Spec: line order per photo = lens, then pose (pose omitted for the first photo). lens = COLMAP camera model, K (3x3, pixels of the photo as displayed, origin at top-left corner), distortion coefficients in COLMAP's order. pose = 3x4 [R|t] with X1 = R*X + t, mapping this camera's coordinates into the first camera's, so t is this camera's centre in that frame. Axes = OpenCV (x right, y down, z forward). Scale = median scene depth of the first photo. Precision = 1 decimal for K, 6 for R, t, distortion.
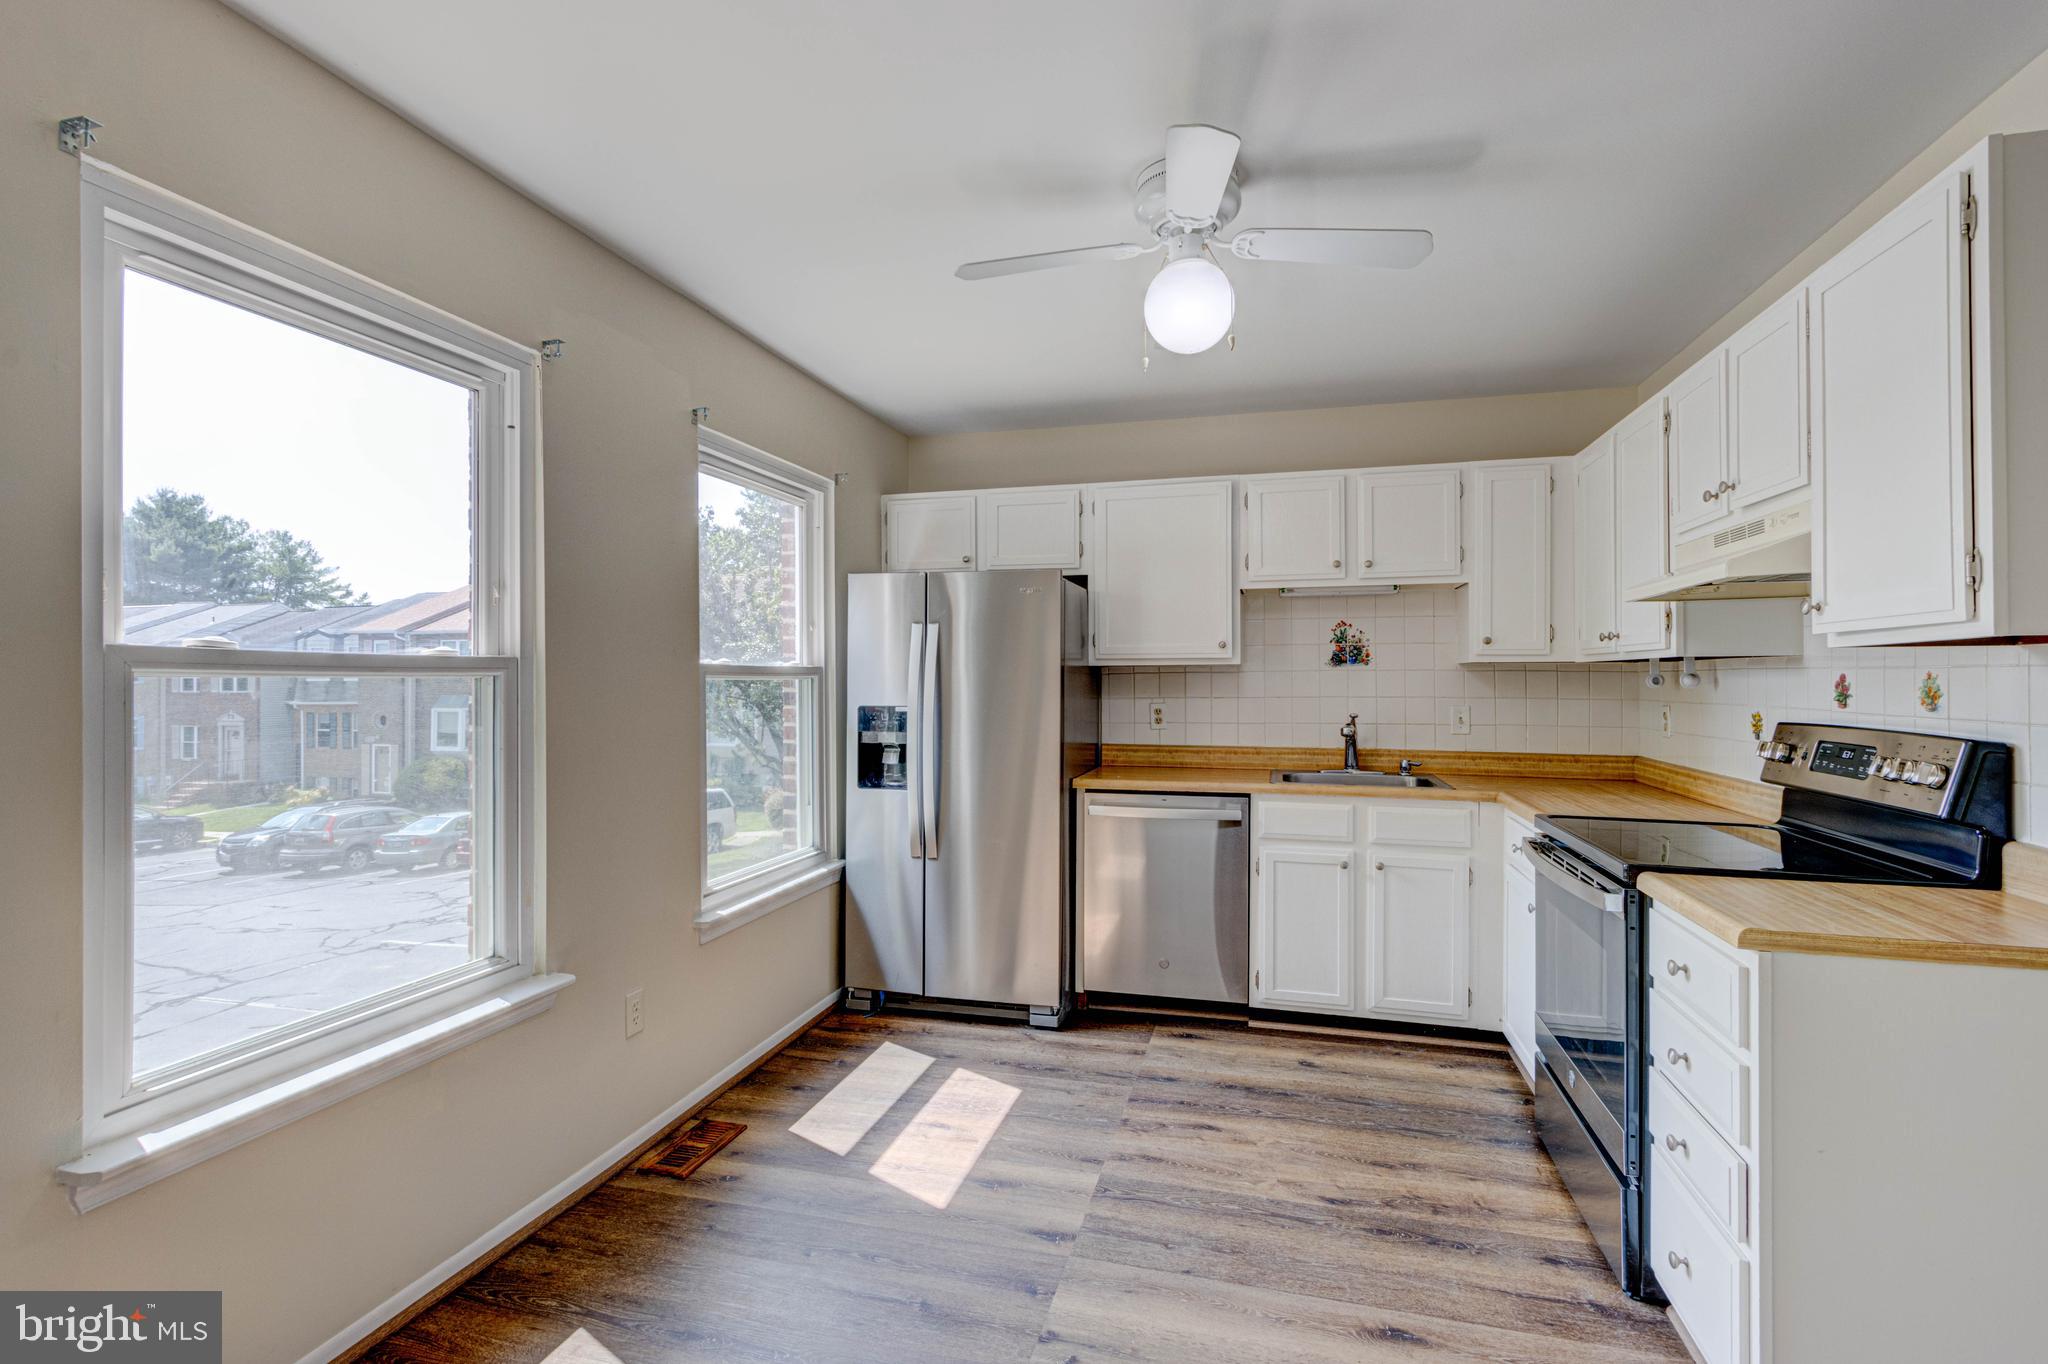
lens RADIAL K [[953.0, 0, 1018.9], [0, 953.0, 669.8], [0, 0, 1]] dist [-0.003704, -0.000823]
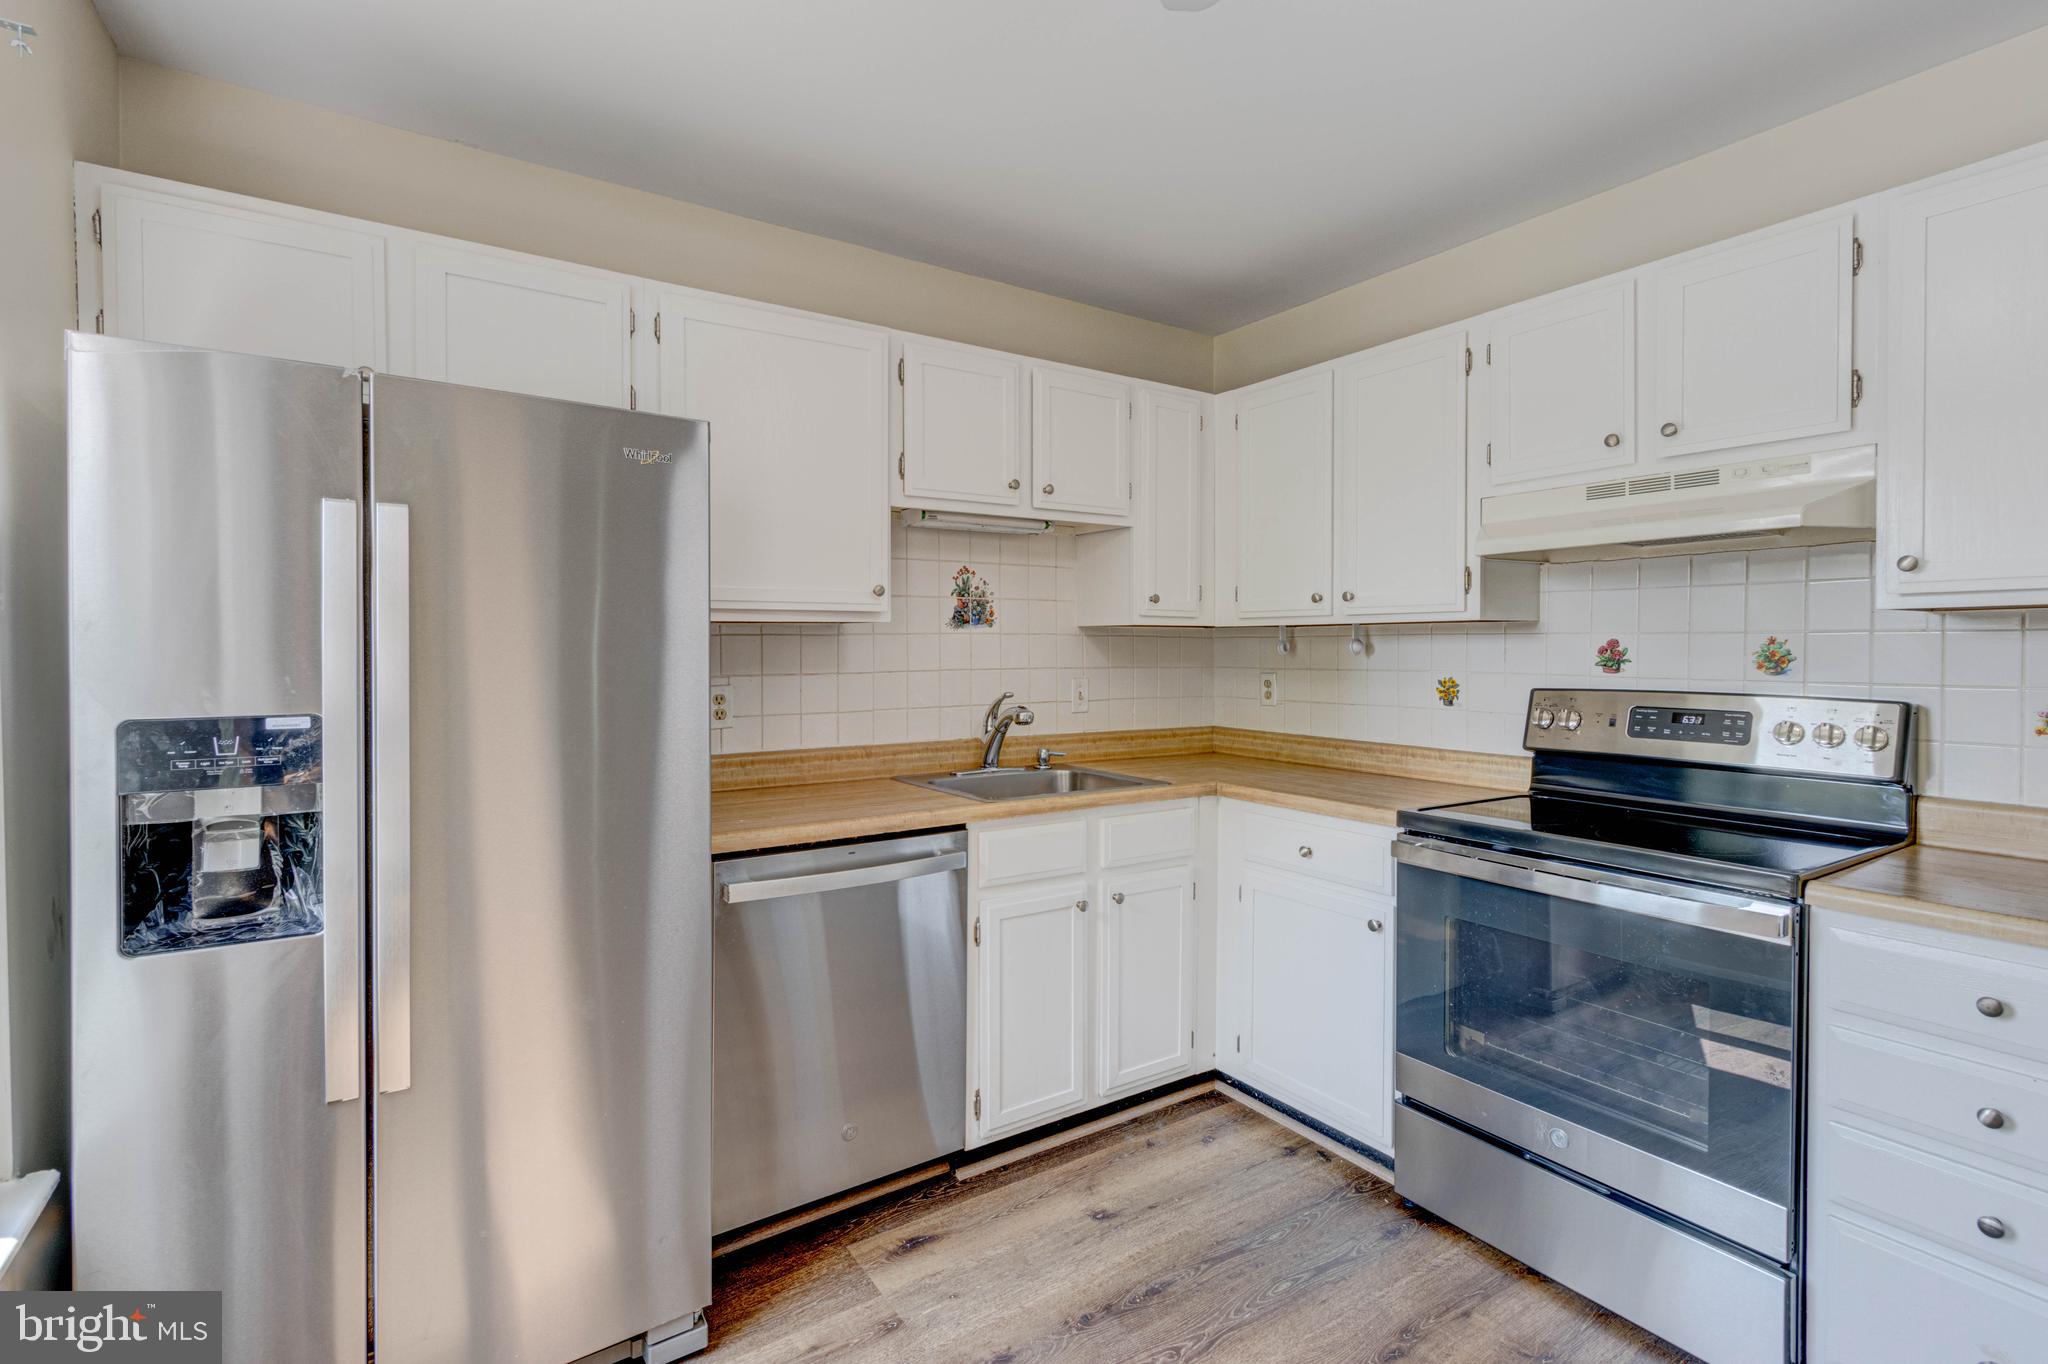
lens RADIAL K [[975.1, 0, 1029.4], [0, 975.1, 659.2], [0, 0, 1]] dist [0.000100, 0.000182]
pose [[0.661603, -0.010121, 0.749786, -0.219331], [-0.006006, 0.999805, 0.018795, 0.006788], [-0.749830, -0.016938, 0.661414, 0.526371]]
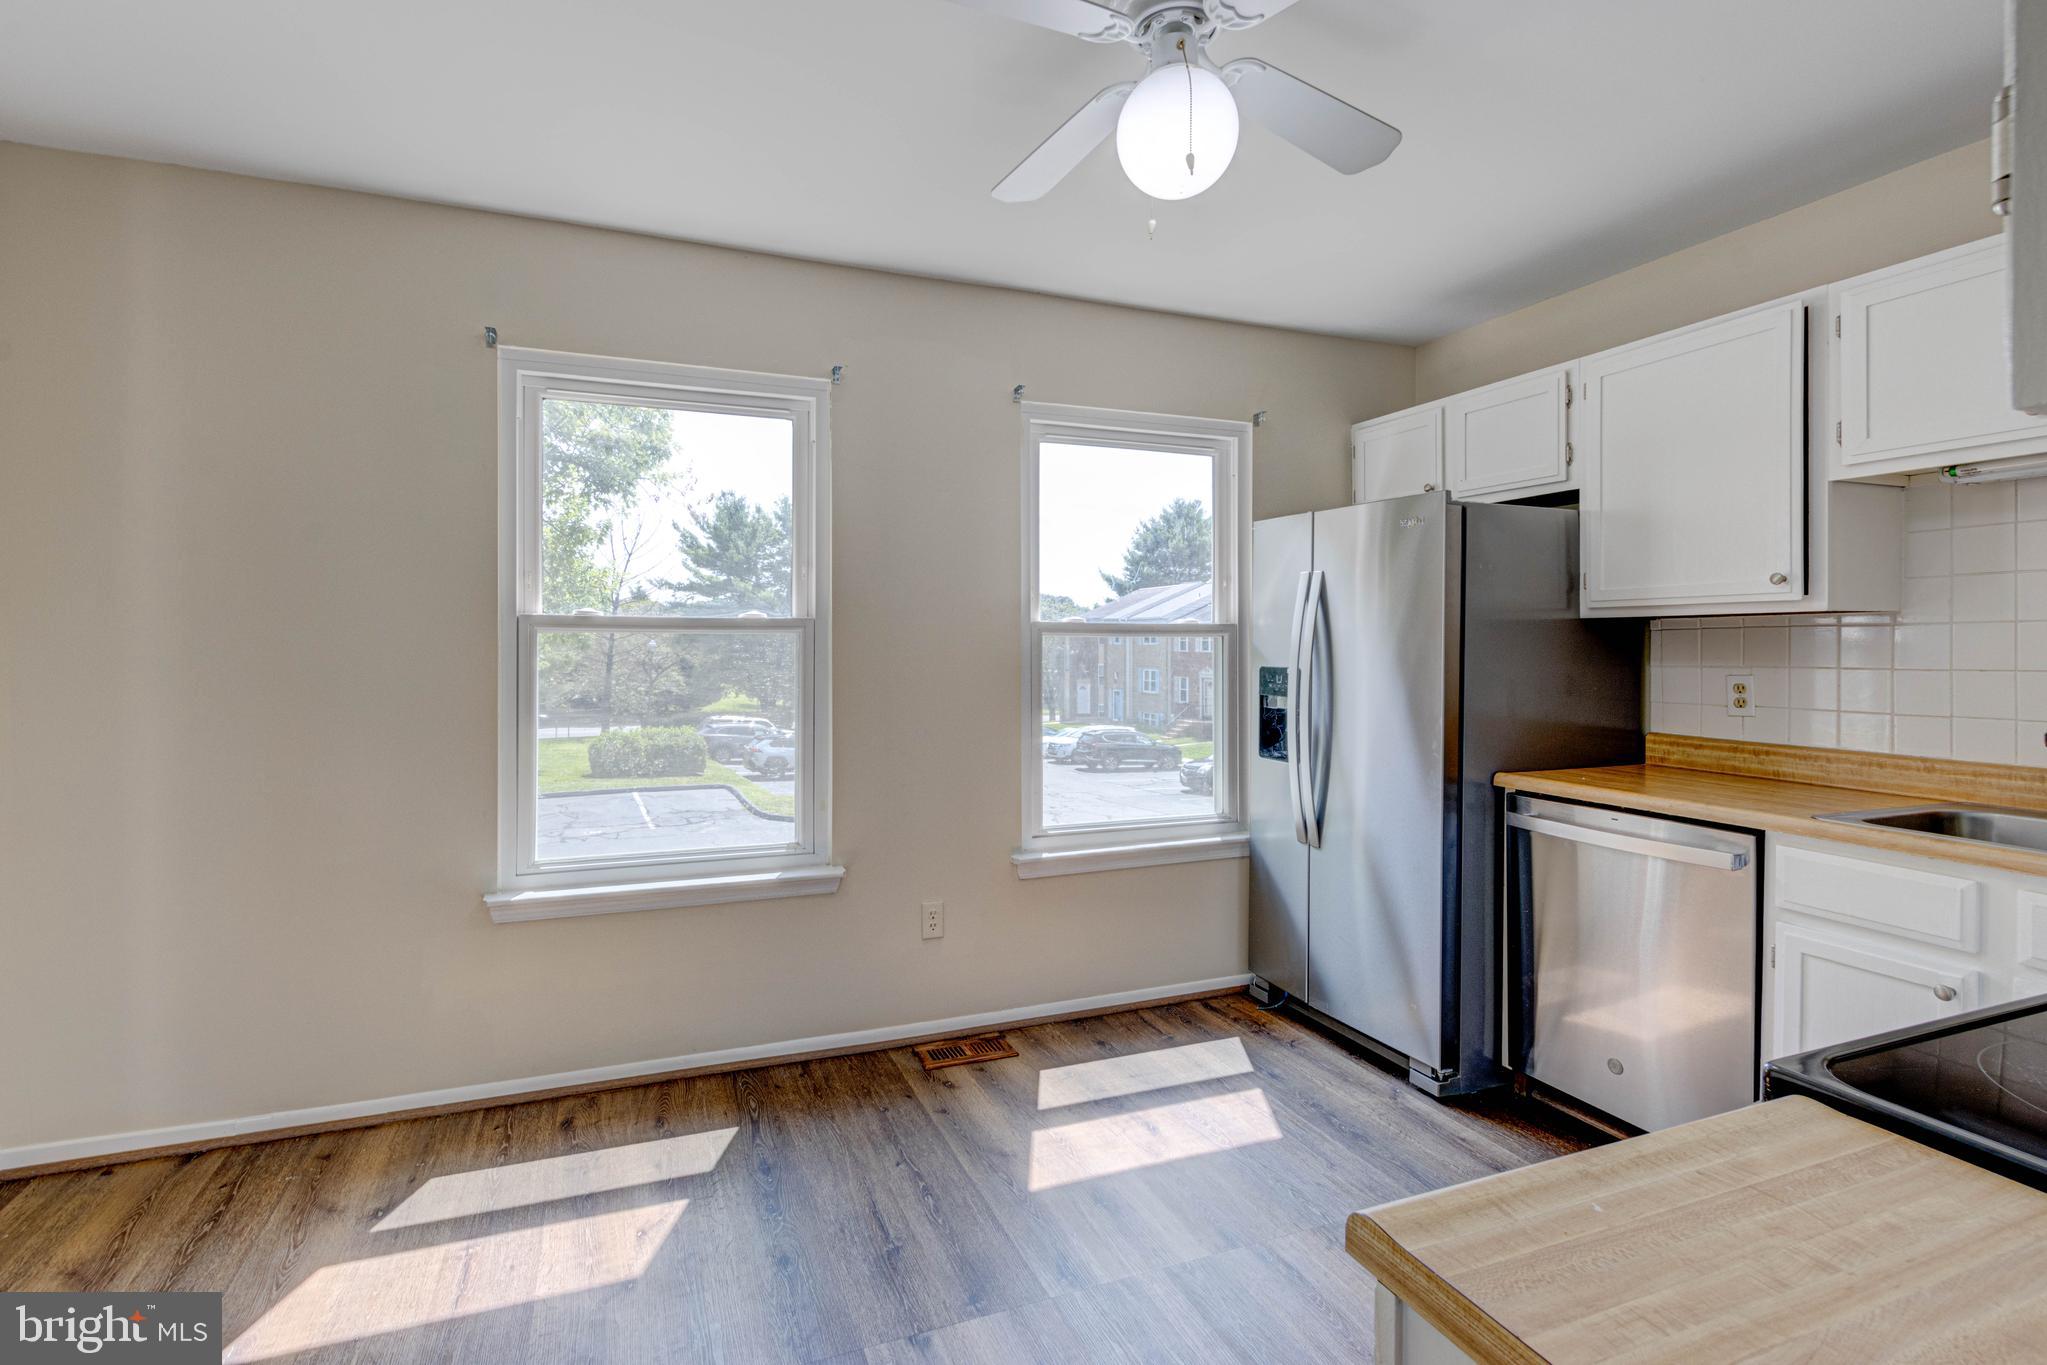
lens RADIAL K [[959.6, 0, 1021.6], [0, 959.6, 641.0], [0, 0, 1]] dist [-0.000156, -0.000369]
pose [[0.601798, 0.002268, -0.798645, 0.435509], [0.004054, 0.999974, 0.005895, 0.007629], [0.798638, -0.006785, 0.601774, 0.272016]]
